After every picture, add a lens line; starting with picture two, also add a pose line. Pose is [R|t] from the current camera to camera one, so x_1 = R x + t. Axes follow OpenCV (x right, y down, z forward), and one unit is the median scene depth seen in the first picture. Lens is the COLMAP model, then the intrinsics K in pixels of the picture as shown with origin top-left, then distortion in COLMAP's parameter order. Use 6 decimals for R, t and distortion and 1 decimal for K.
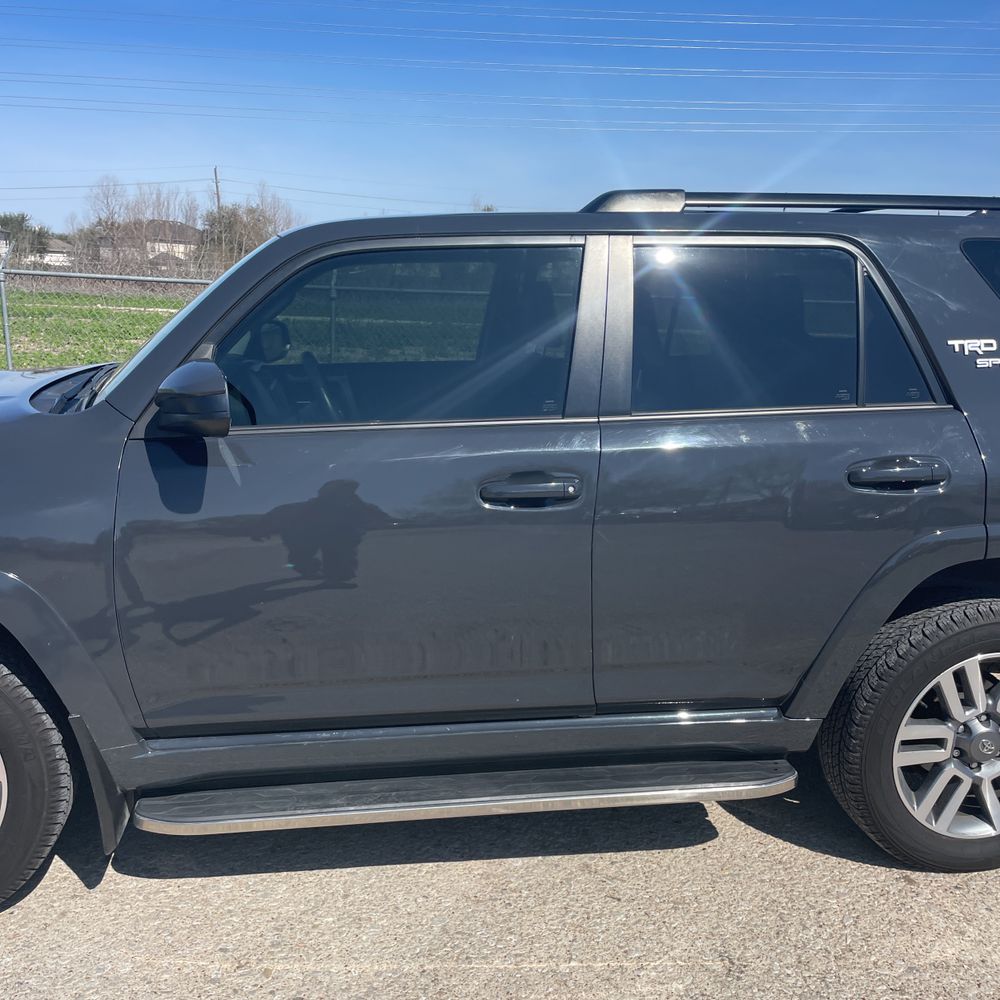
lens RADIAL K [[1009.9, 0, 482.1], [0, 1009.9, 518.8], [0, 0, 1]] dist [0.029196, 0.000000]
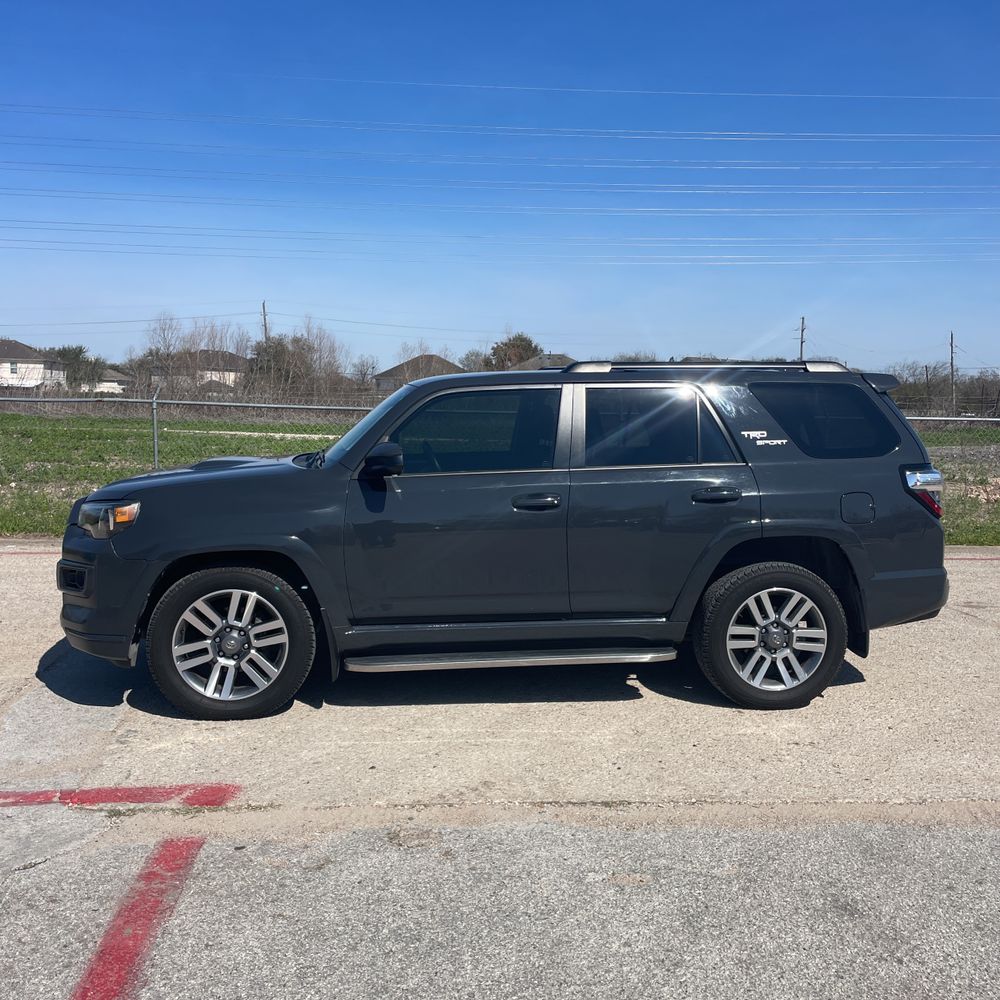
lens RADIAL K [[1009.9, 0, 496.4], [0, 1009.9, 499.3], [0, 0, 1]] dist [0.029196, 0.000000]
pose [[0.999768, -0.009388, -0.019364, 0.004742], [0.006692, 0.990843, -0.134854, 0.223628], [0.020453, 0.134694, 0.990676, -0.980030]]
